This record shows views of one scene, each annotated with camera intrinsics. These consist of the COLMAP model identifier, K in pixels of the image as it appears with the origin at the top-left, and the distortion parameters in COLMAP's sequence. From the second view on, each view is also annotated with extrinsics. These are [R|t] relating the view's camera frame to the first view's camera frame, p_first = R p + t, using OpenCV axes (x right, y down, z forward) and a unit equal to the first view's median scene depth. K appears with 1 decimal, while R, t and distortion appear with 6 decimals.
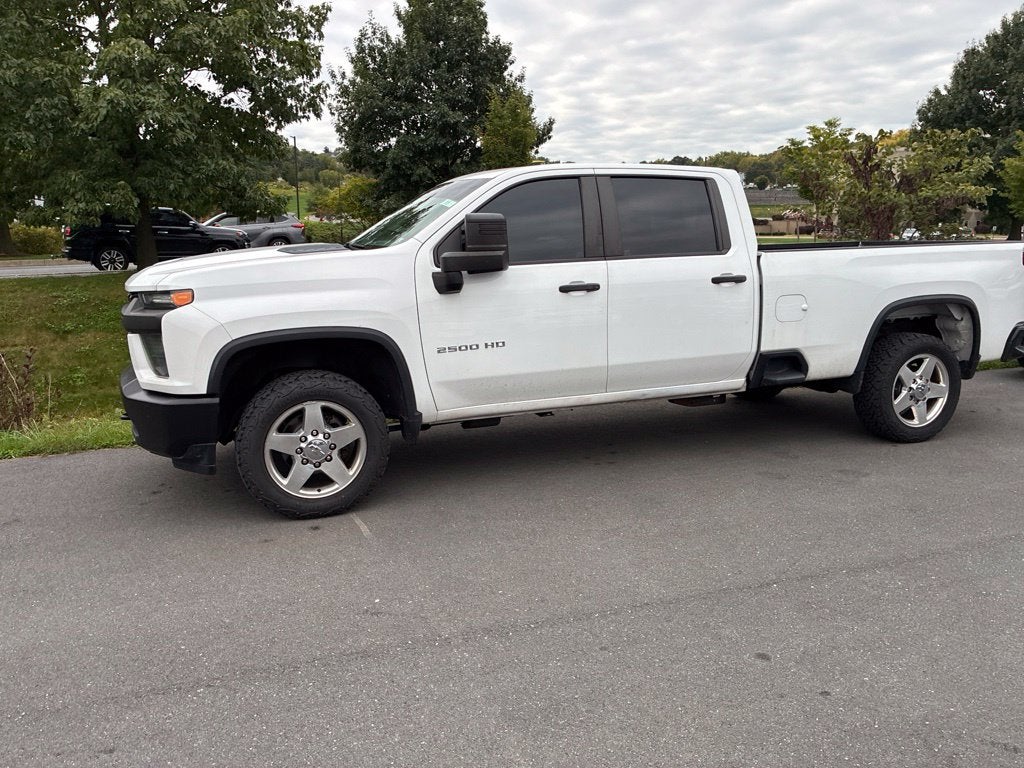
lens RADIAL K [[779.1, 0, 494.8], [0, 779.1, 363.9], [0, 0, 1]] dist [0.041109, -0.059746]
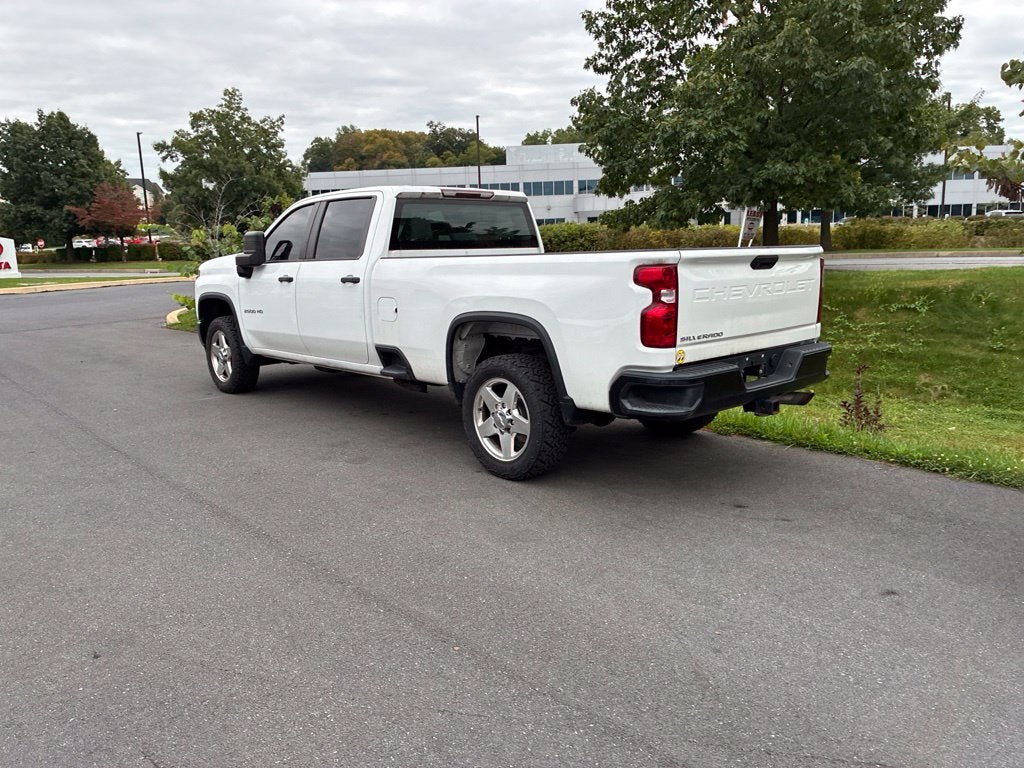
lens RADIAL K [[779.3, 0, 497.5], [0, 779.3, 361.0], [0, 0, 1]] dist [0.041846, -0.056976]
pose [[0.374513, 0.140363, -0.916536, 1.376912], [-0.134193, 0.986274, 0.096210, -0.118542], [0.917460, 0.086961, 0.388208, 0.671813]]
